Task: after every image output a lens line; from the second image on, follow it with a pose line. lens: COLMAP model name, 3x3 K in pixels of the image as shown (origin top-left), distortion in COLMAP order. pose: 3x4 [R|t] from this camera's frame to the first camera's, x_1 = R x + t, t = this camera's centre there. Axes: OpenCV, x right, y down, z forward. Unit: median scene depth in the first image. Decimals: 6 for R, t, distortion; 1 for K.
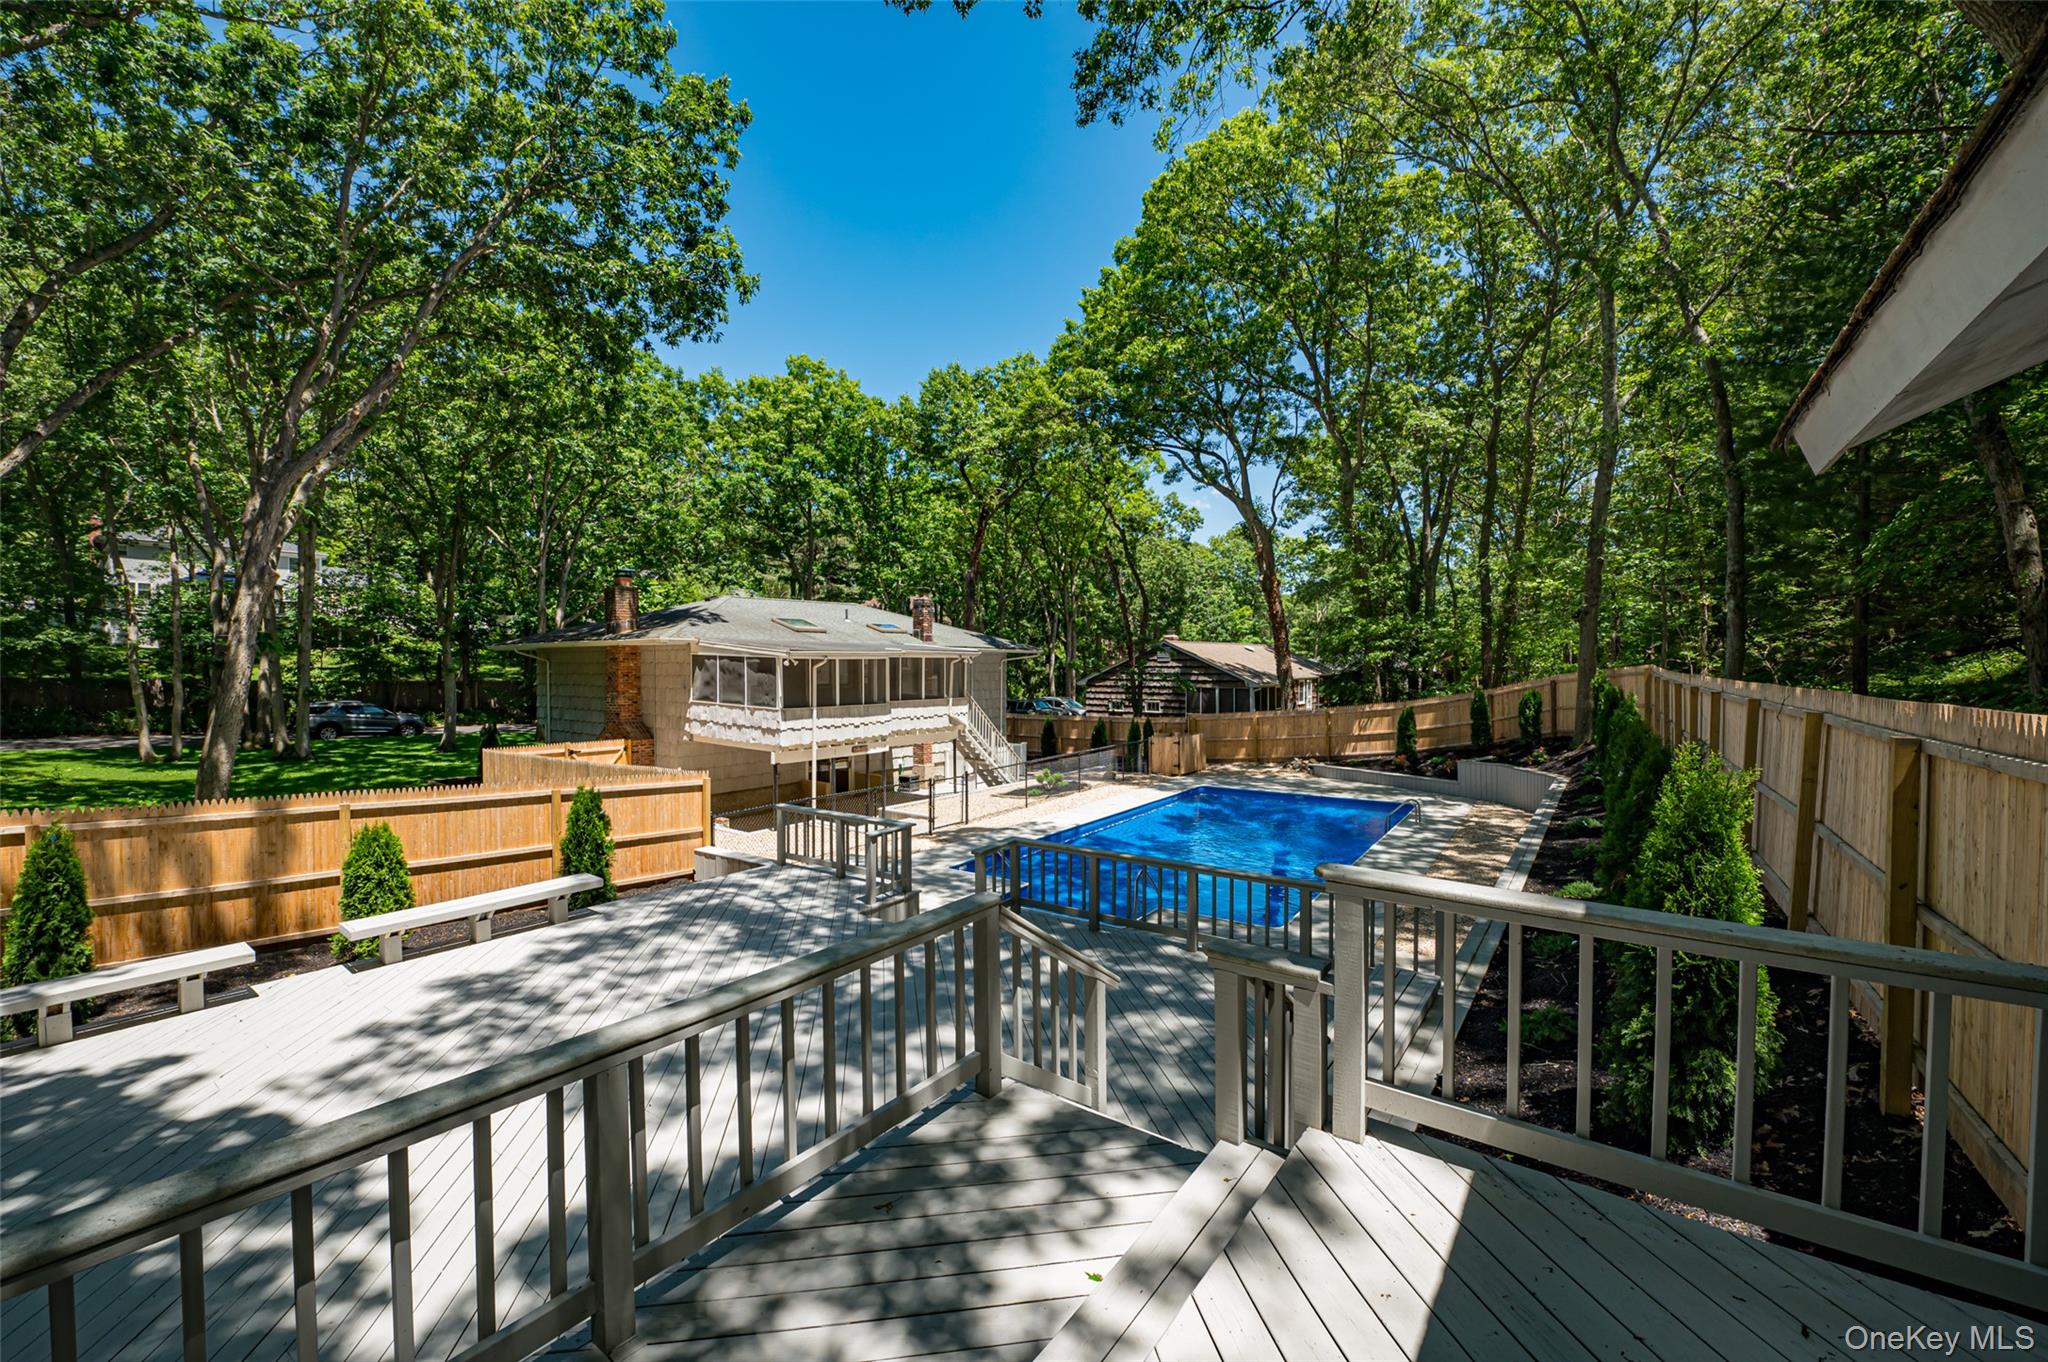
lens RADIAL K [[817.2, 0, 1030.4], [0, 817.2, 679.8], [0, 0, 1]] dist [-0.006642, -0.000318]
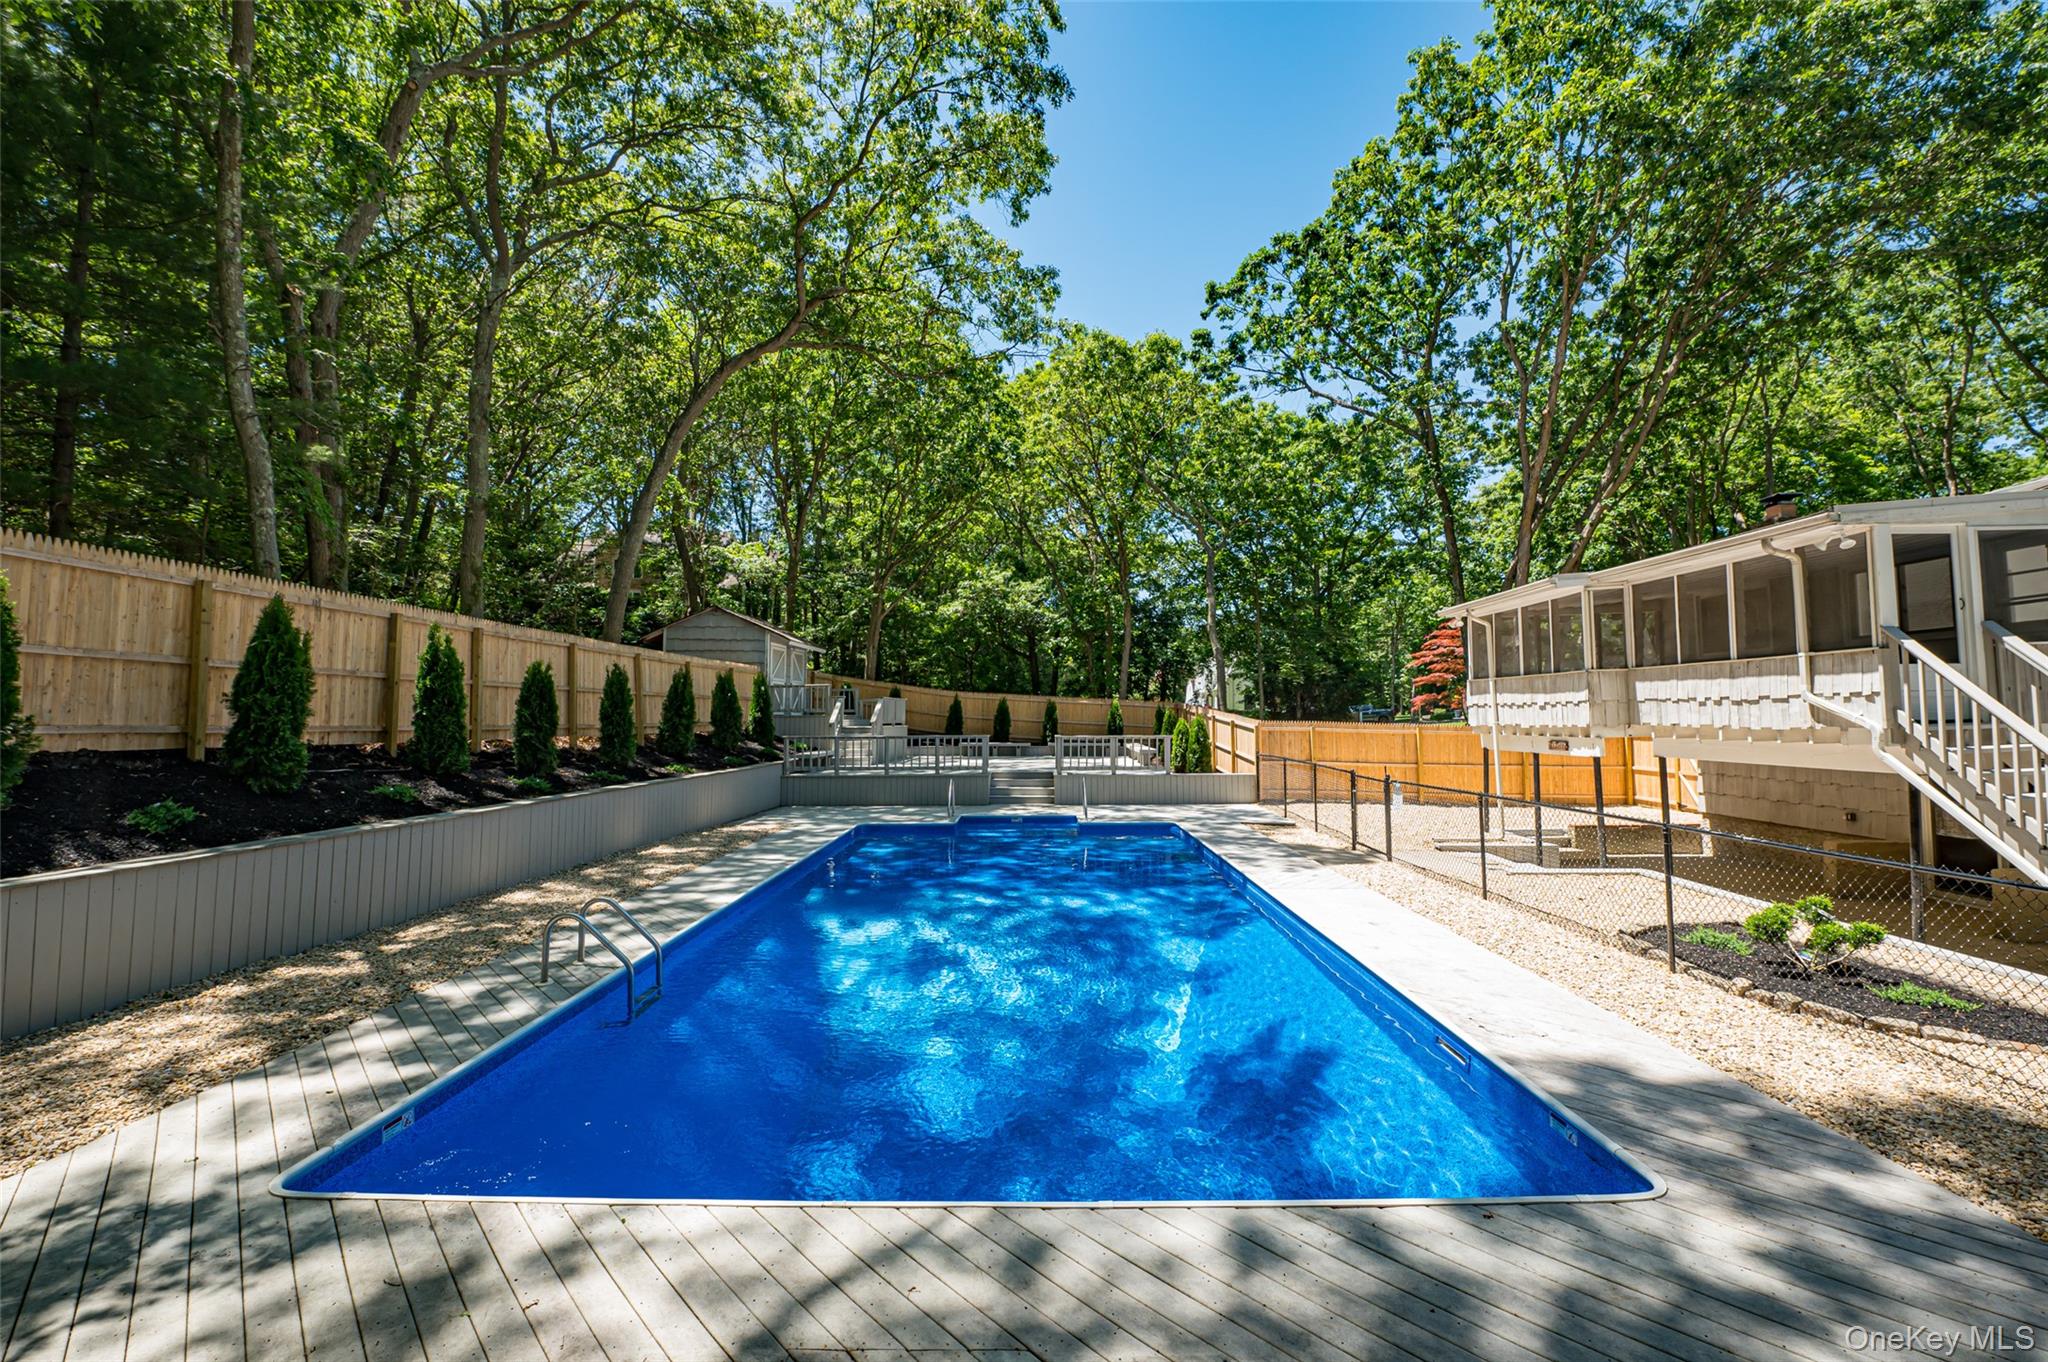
lens RADIAL K [[817.2, 0, 1030.4], [0, 817.2, 679.8], [0, 0, 1]] dist [-0.006642, -0.000318]
pose [[-0.808056, -0.024502, -0.588596, 0.432138], [-0.011833, 0.999608, -0.025367, 0.052106], [0.588987, -0.013534, -0.808029, 1.181220]]
